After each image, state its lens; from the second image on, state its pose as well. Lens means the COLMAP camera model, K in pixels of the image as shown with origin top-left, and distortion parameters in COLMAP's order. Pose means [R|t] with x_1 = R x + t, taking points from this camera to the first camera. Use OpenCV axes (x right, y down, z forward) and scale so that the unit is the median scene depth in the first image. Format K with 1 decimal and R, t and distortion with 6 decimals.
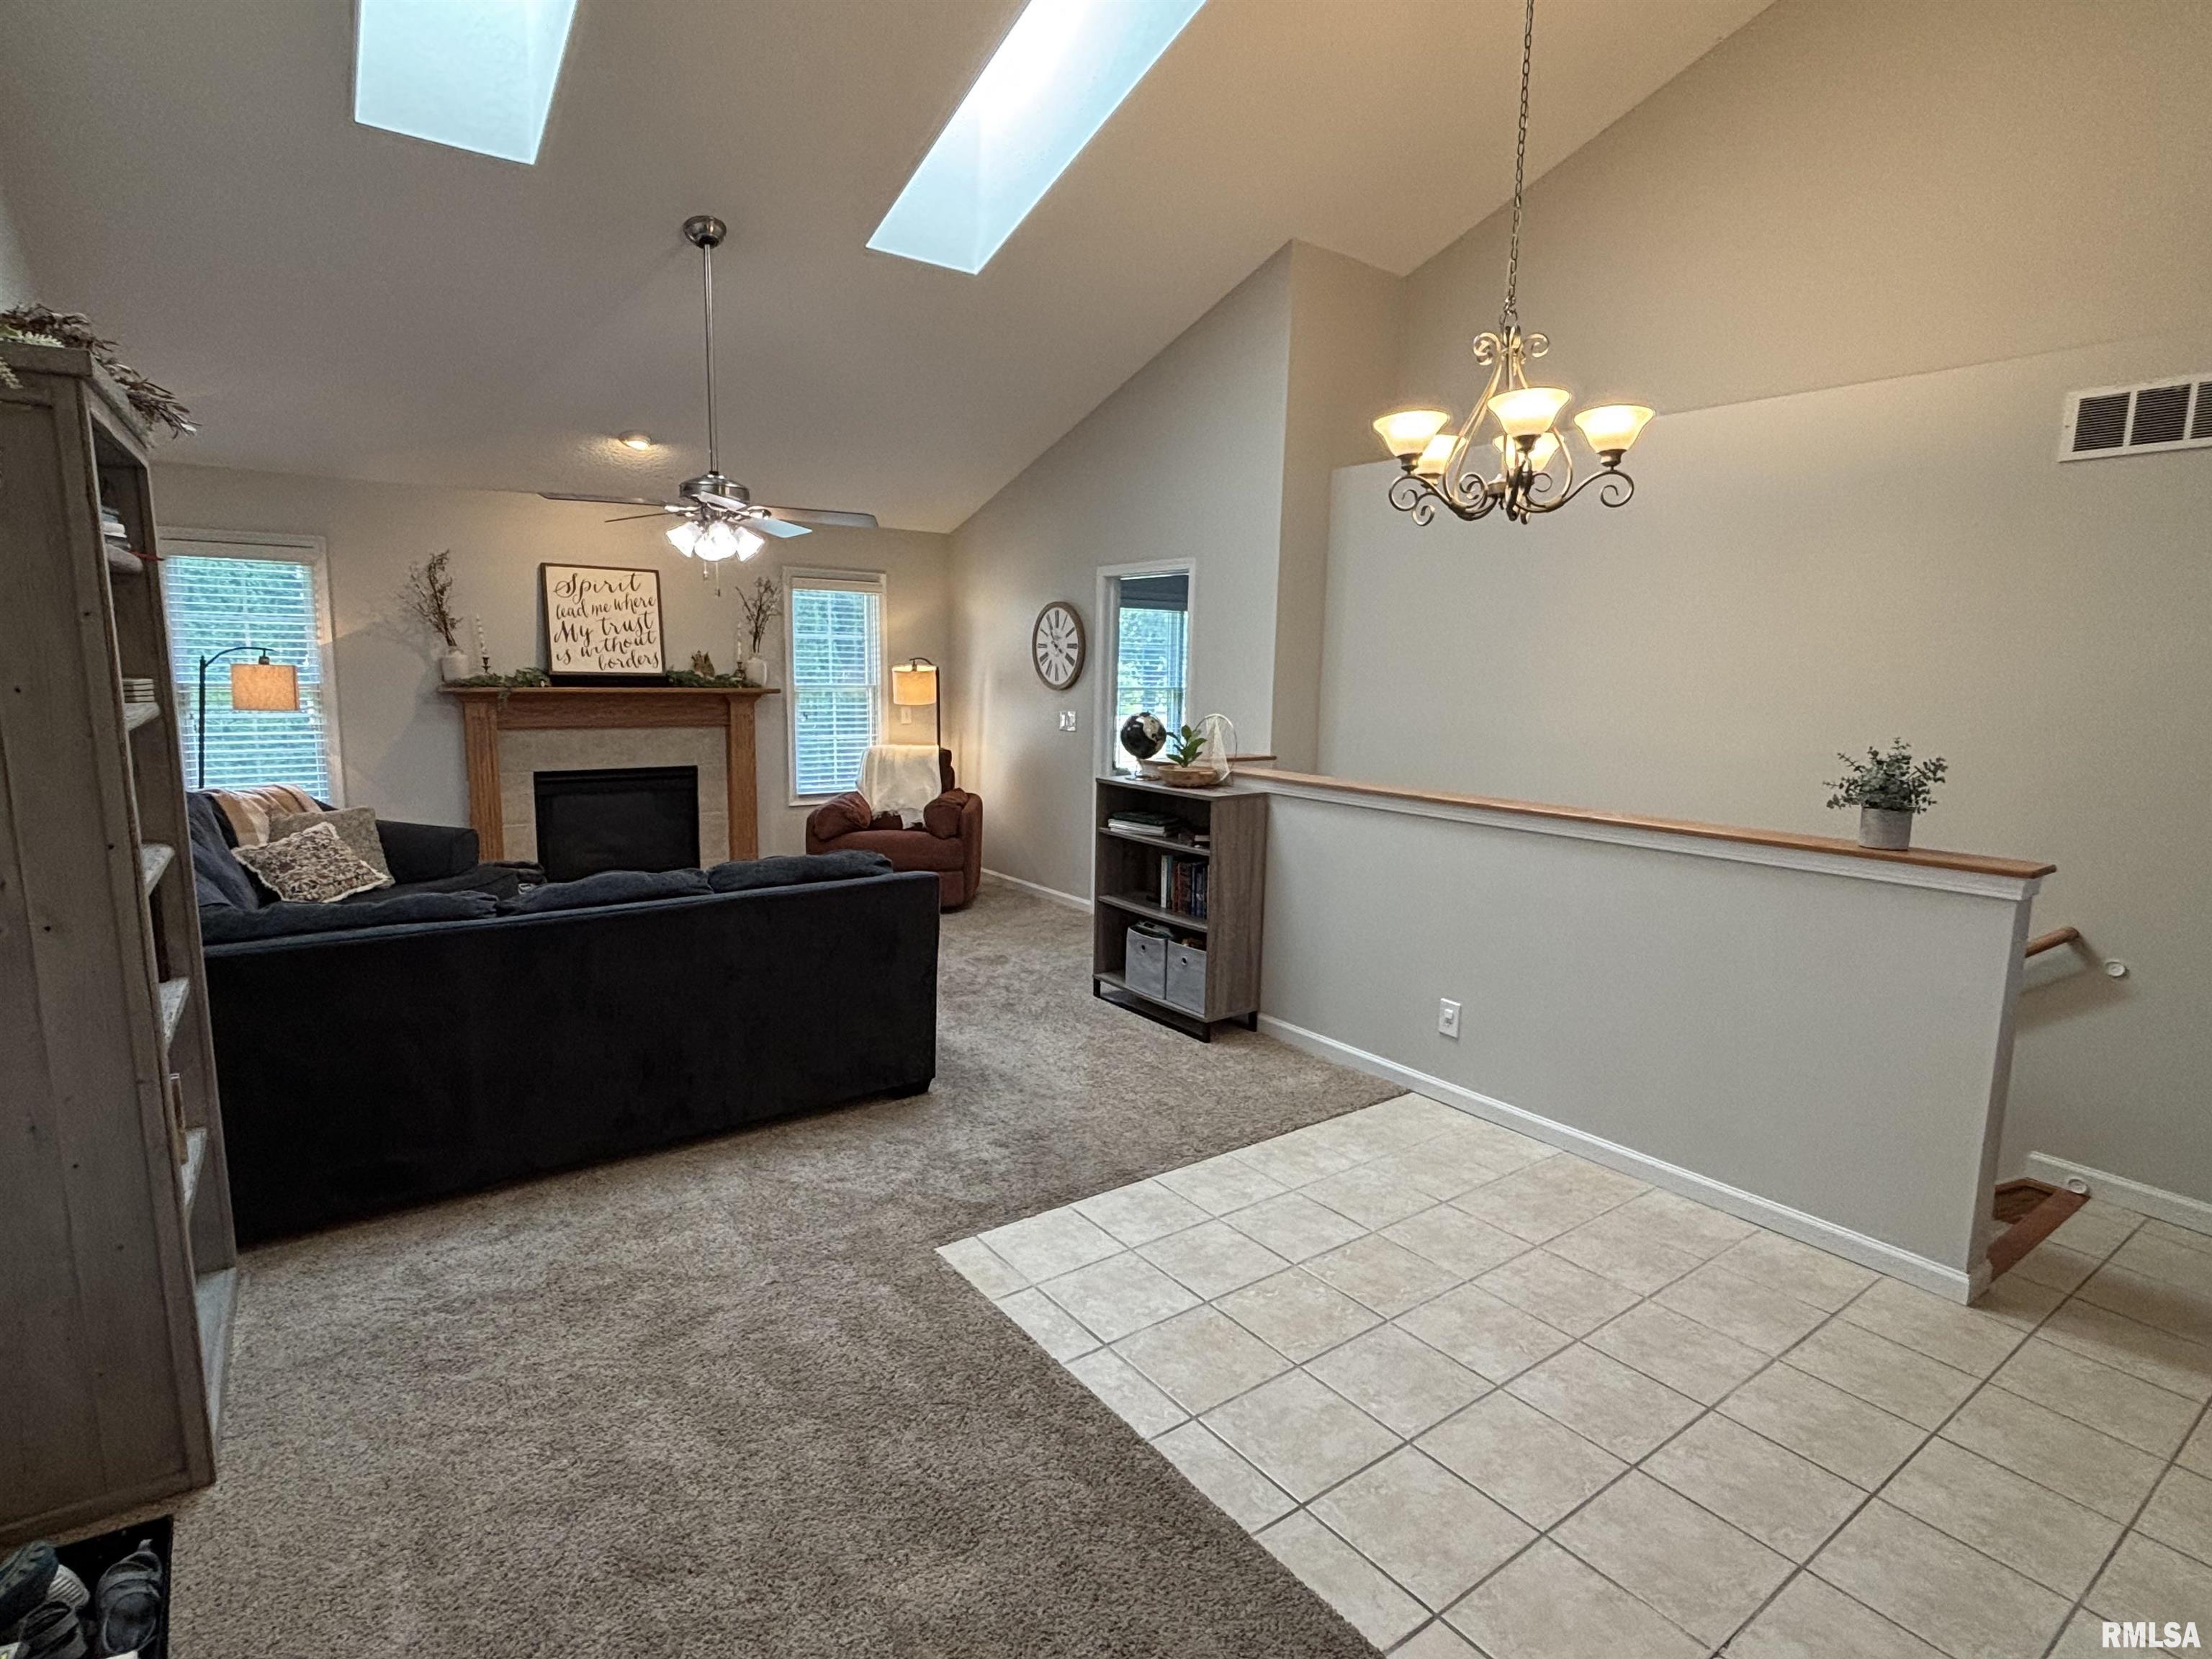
lens RADIAL K [[1145.2, 0, 1122.2], [0, 1145.2, 827.1], [0, 0, 1]] dist [0.006750, -0.014332]
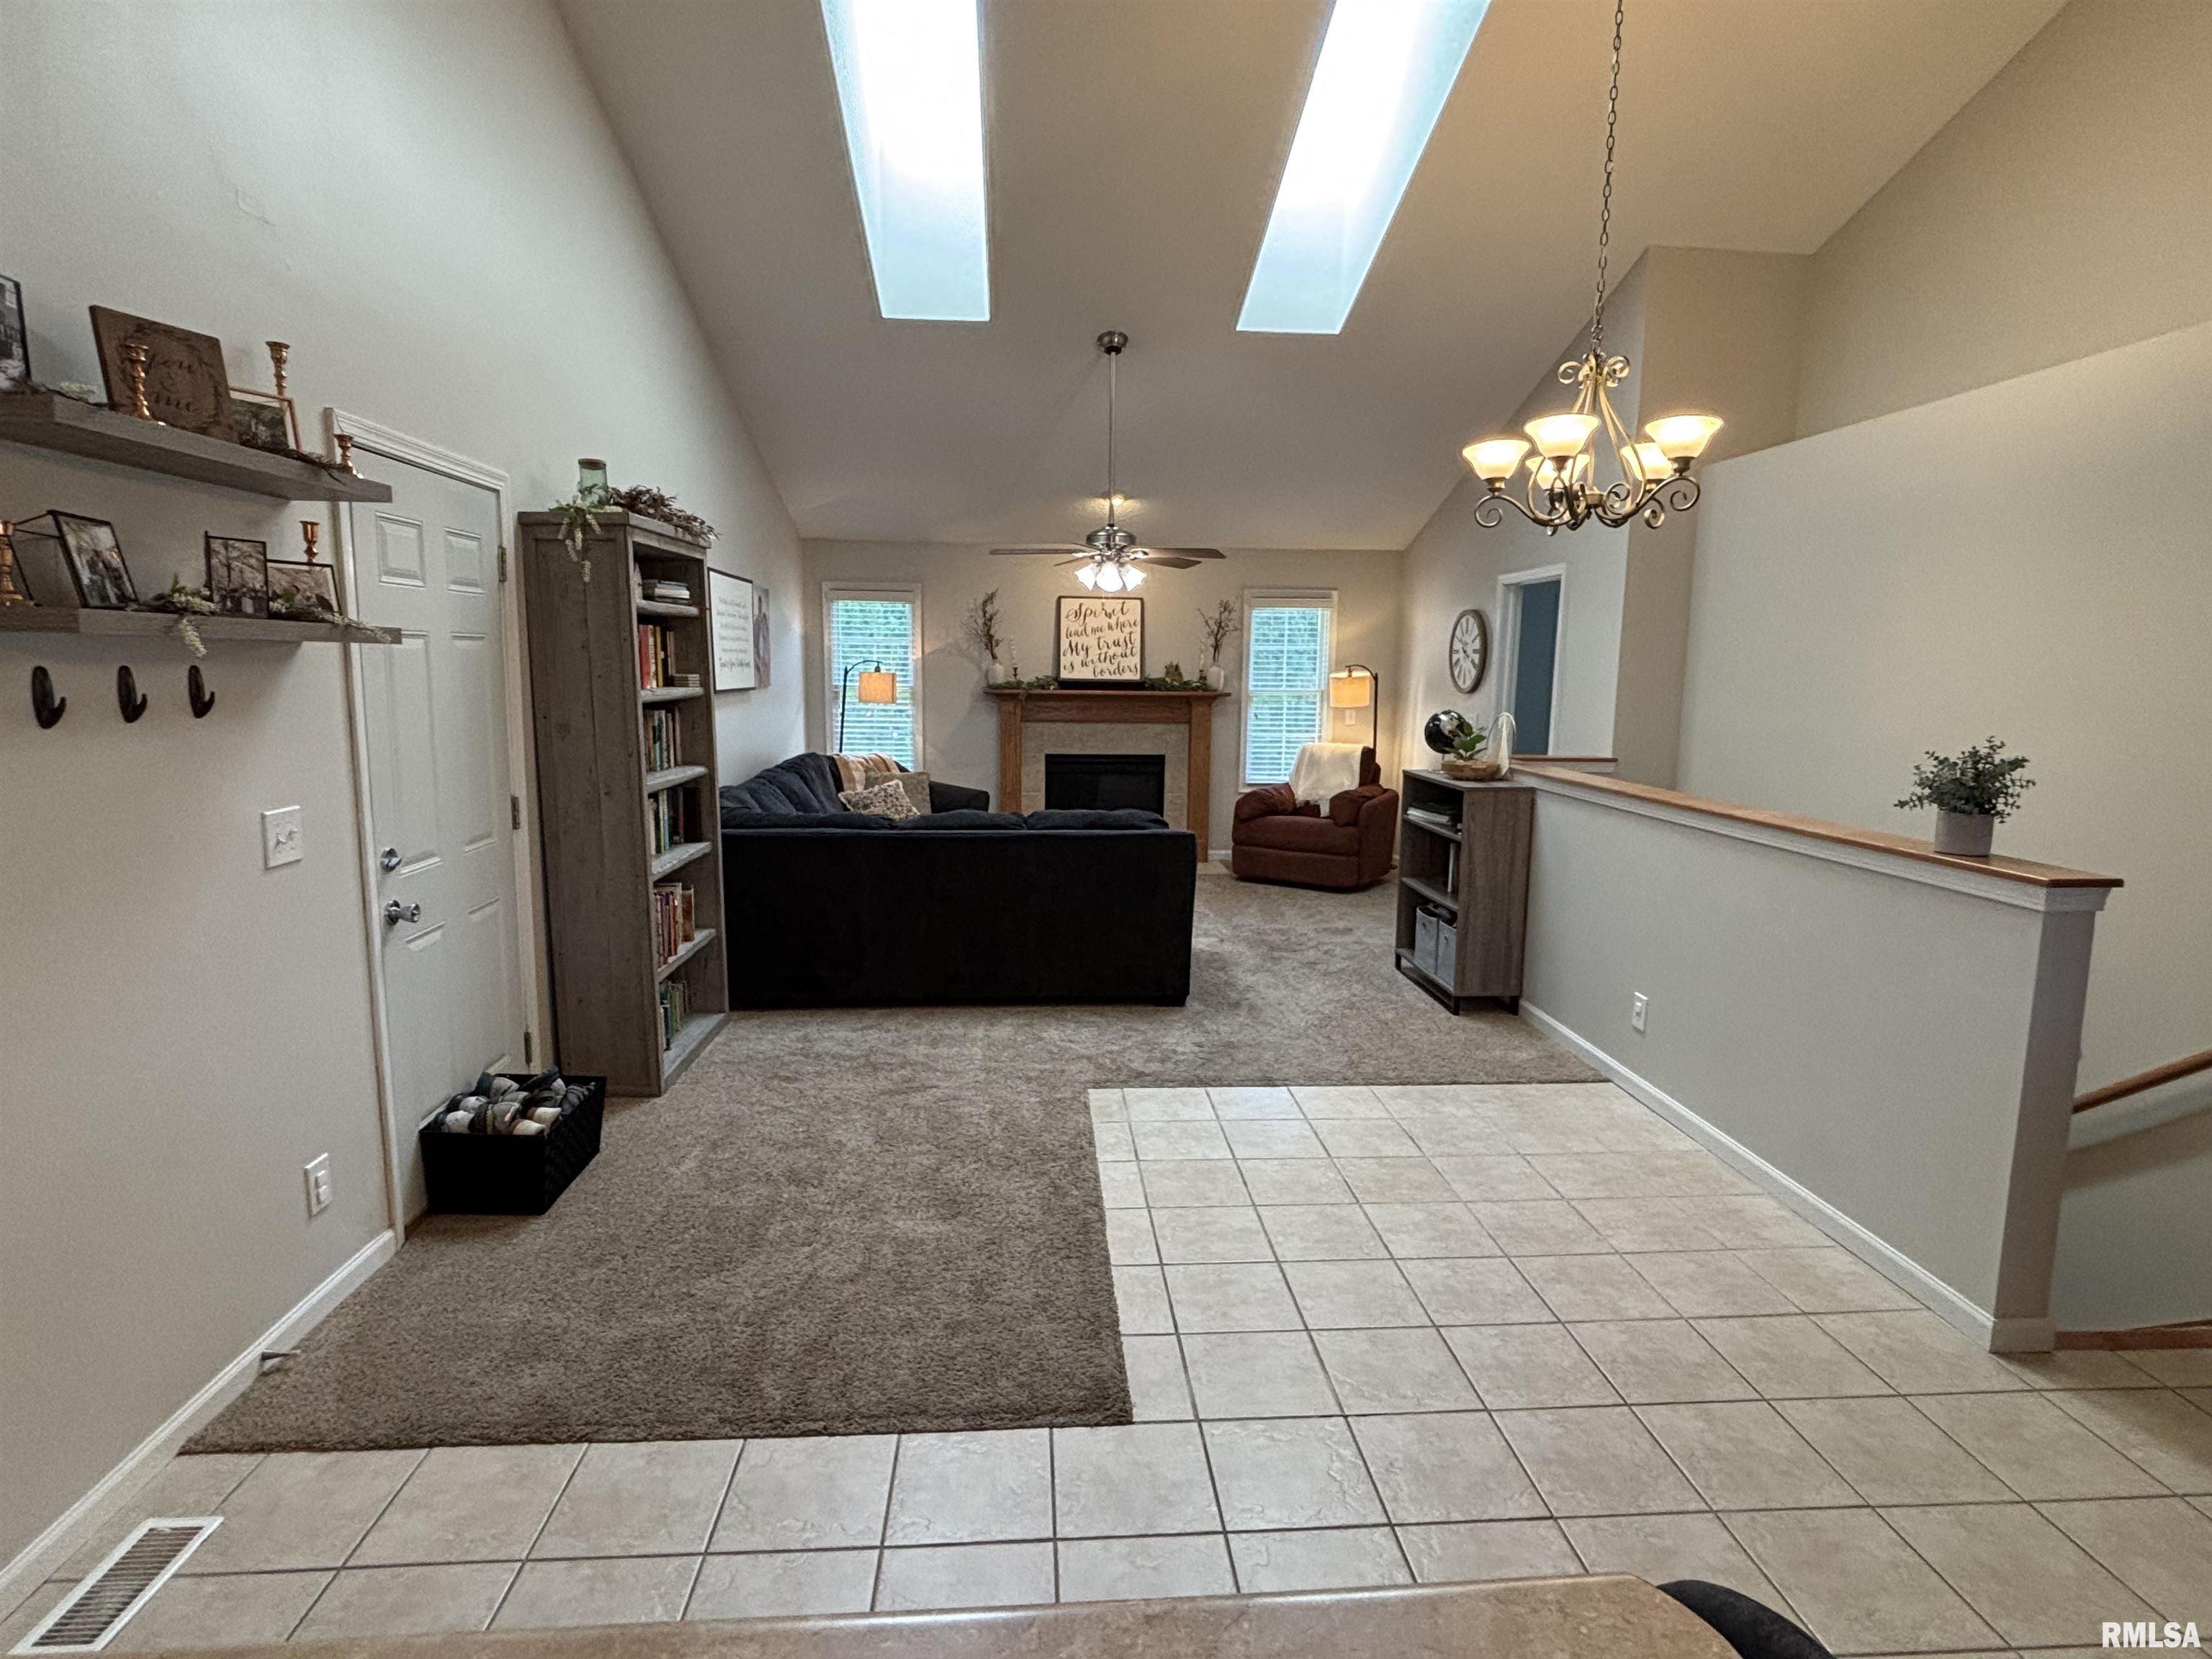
lens RADIAL K [[1145.2, 0, 1106.4], [0, 1145.2, 825.9], [0, 0, 1]] dist [0.006750, -0.014332]
pose [[0.841771, 0.067462, -0.535602, 0.376234], [-0.074521, 0.997183, 0.008480, 0.026315], [0.534666, 0.032775, 0.844428, -0.104641]]
